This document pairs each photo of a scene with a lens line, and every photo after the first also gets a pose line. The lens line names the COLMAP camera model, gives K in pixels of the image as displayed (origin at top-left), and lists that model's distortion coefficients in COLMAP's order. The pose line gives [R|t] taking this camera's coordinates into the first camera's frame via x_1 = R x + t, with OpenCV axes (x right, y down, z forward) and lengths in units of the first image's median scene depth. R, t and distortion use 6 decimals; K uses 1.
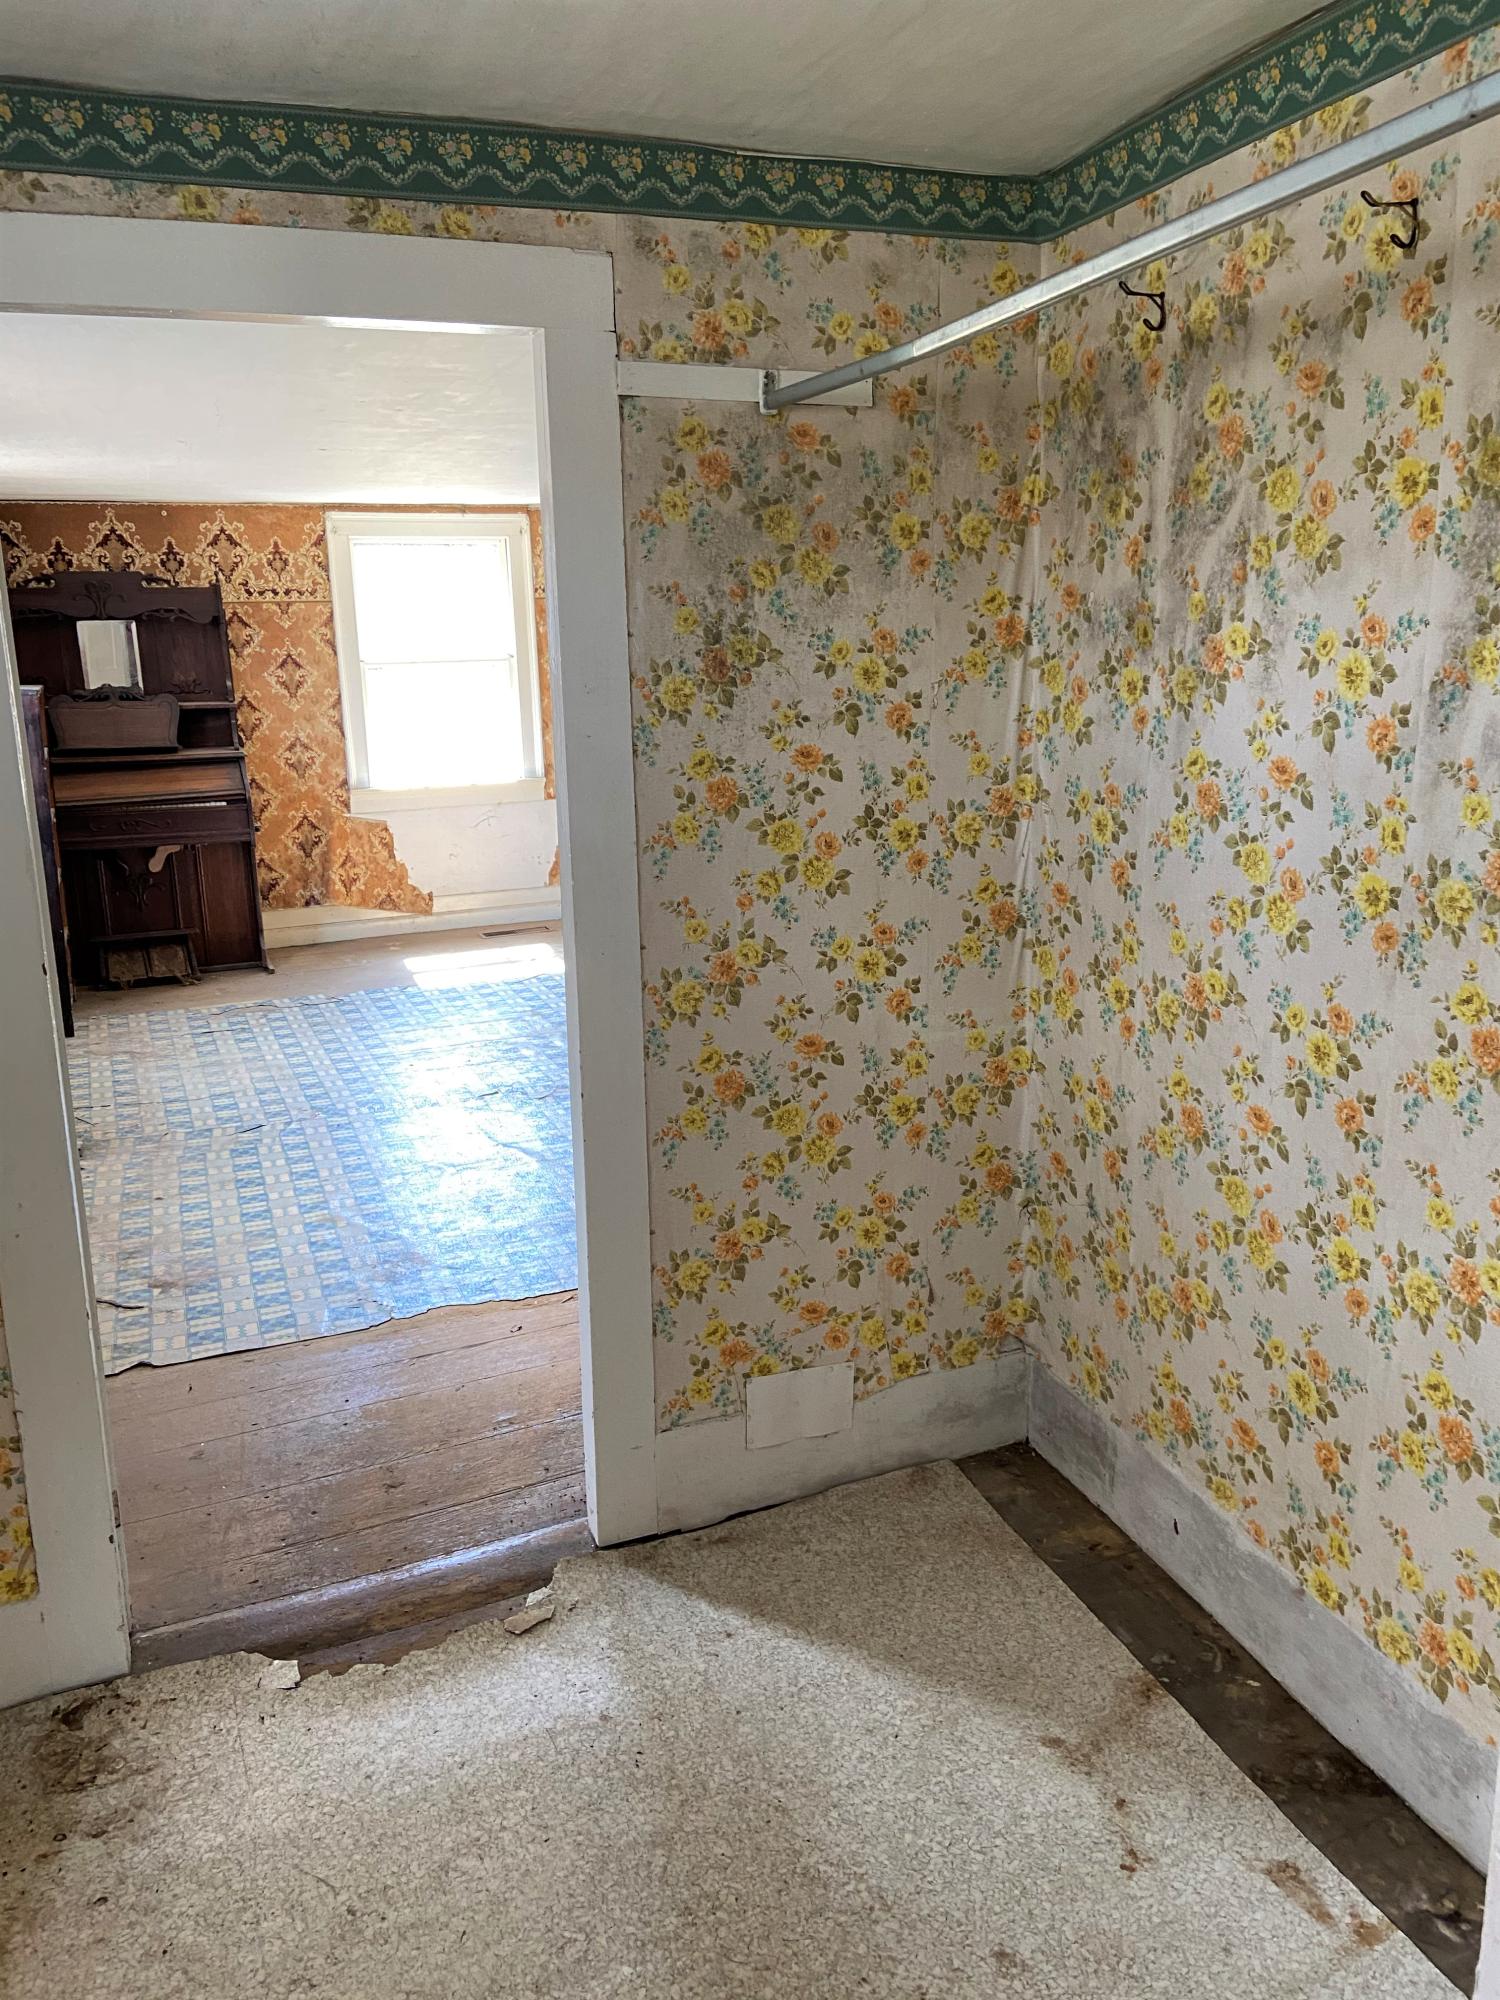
lens RADIAL K [[1512.4, 0, 750.0], [0, 1512.4, 1000.0], [0, 0, 1]] dist [0.030391, -0.005434]
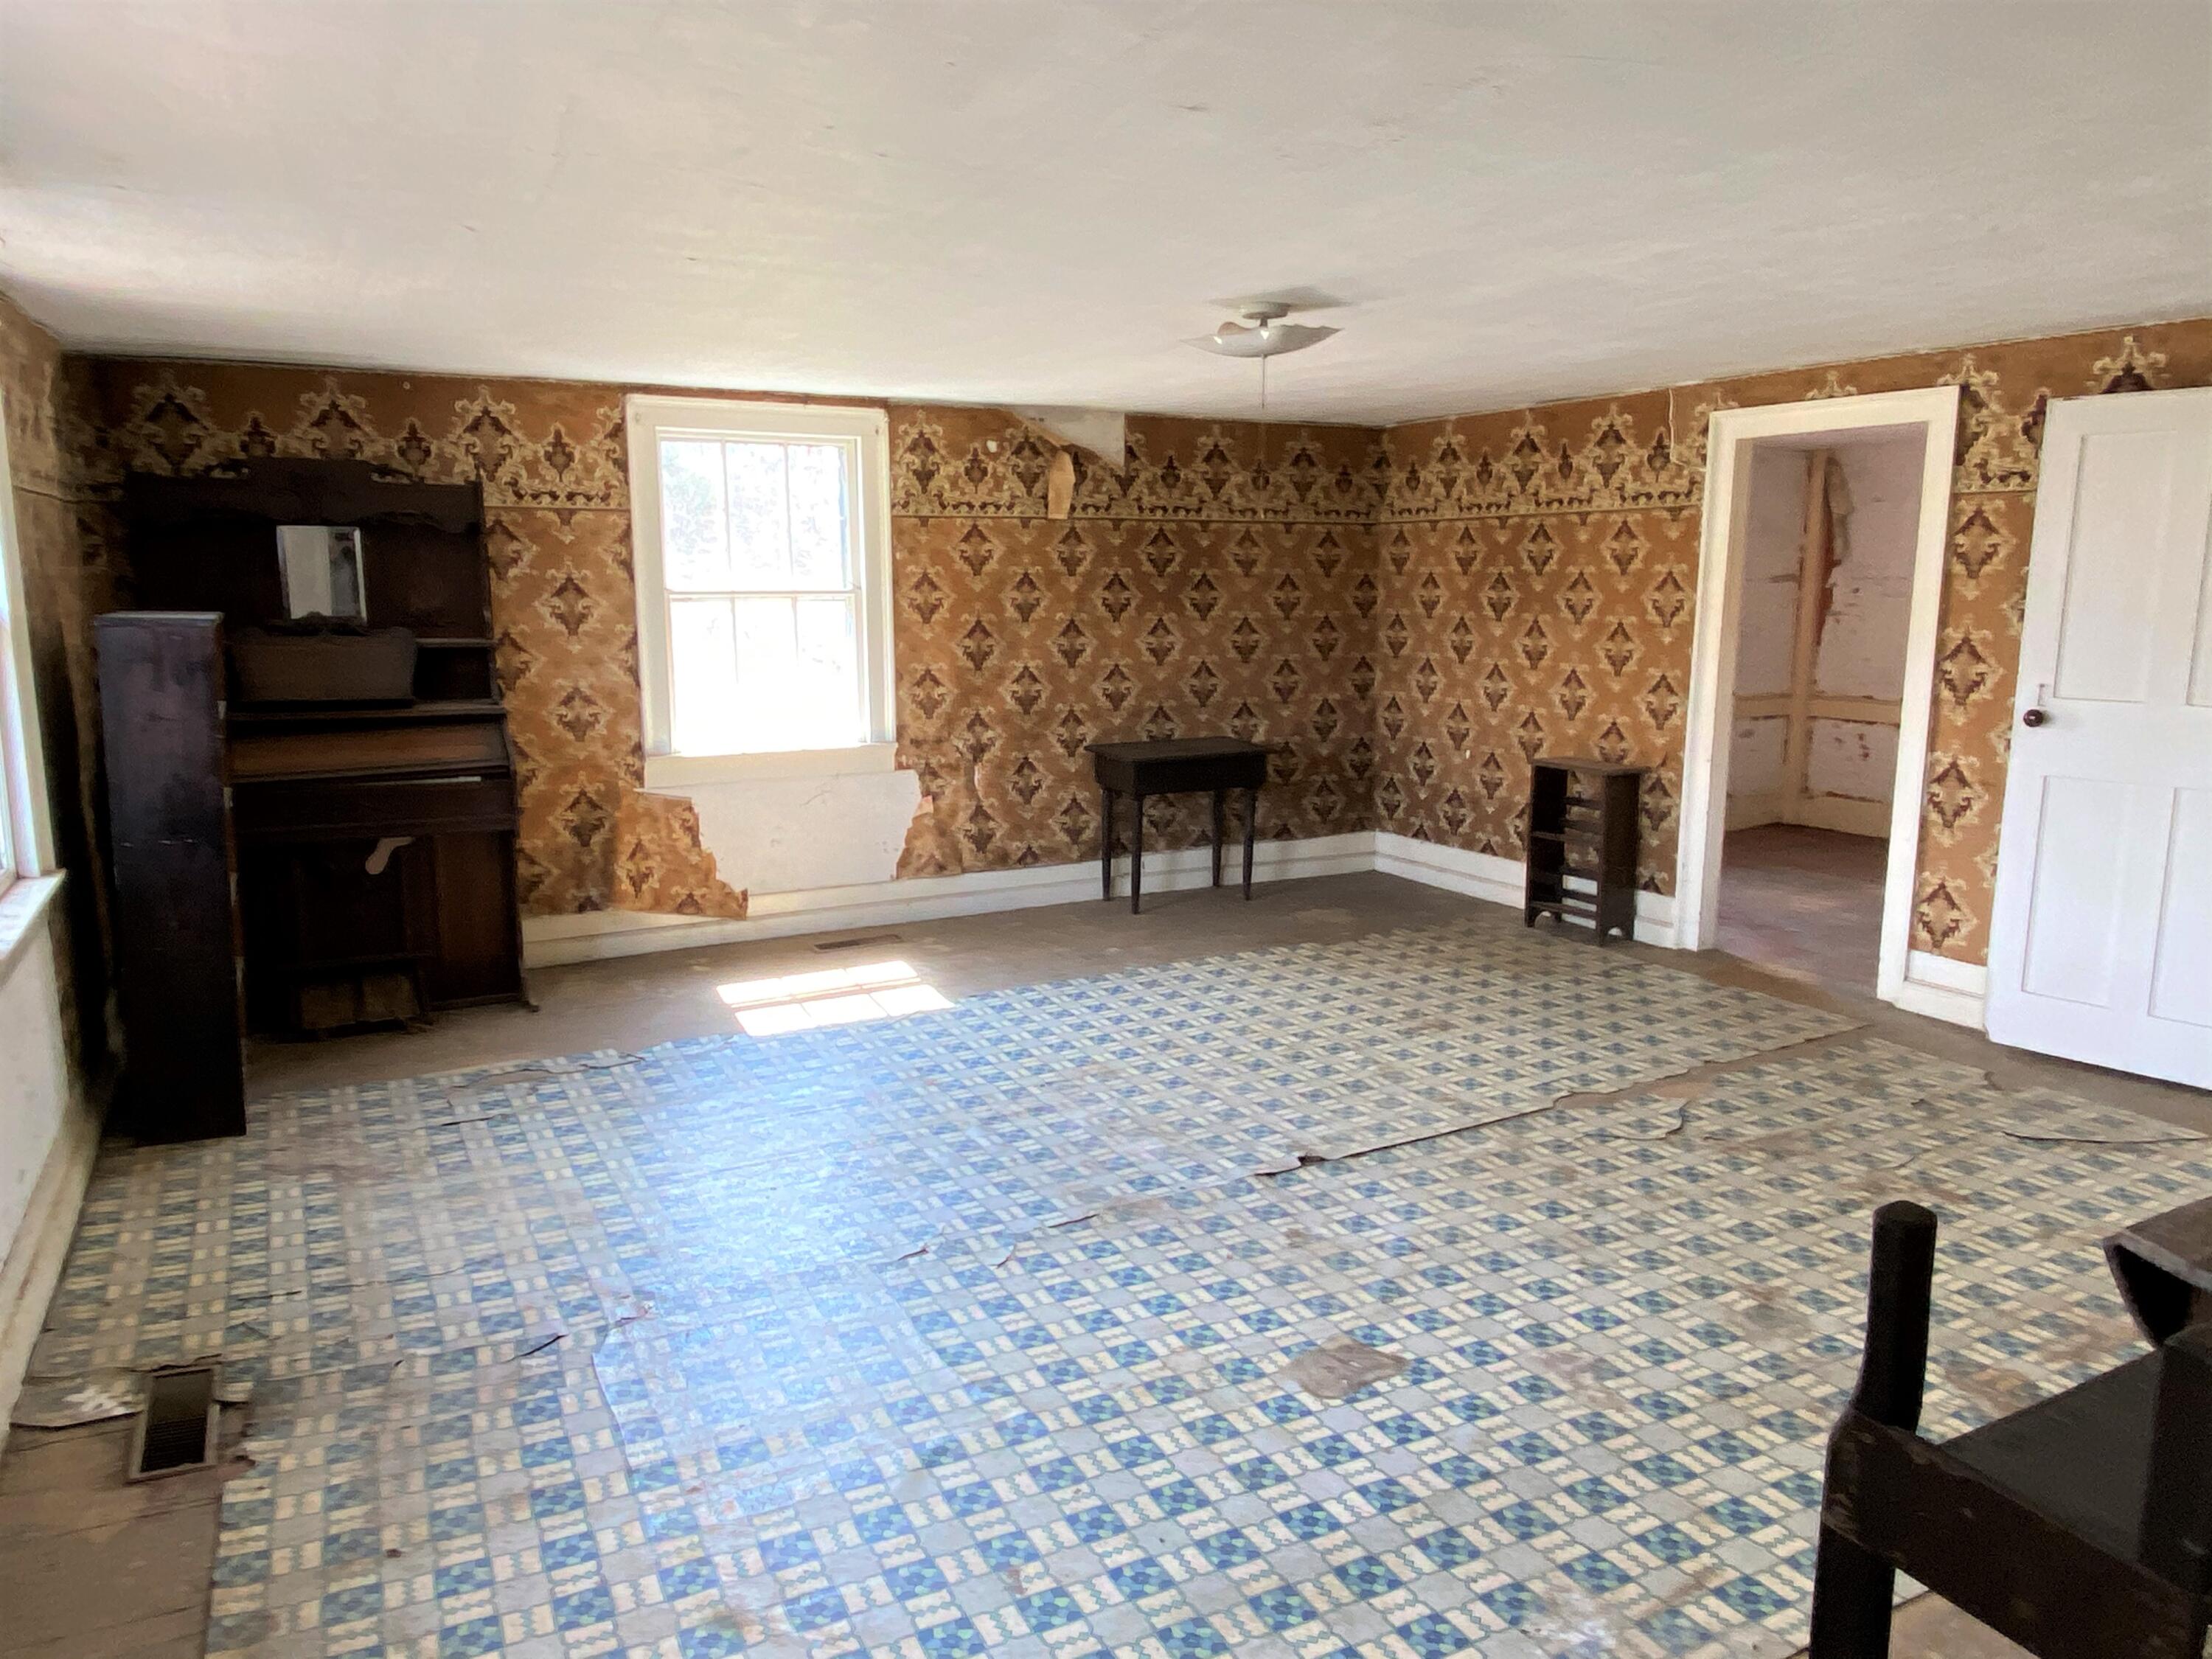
lens RADIAL K [[1464.6, 0, 1106.0], [0, 1464.6, 829.5], [0, 0, 1]] dist [0.026729, -0.063295]
pose [[0.994172, 0.011996, 0.107138, -0.117451], [-0.005015, 0.997860, -0.065189, -0.058279], [-0.107691, 0.064272, 0.992105, 0.262724]]
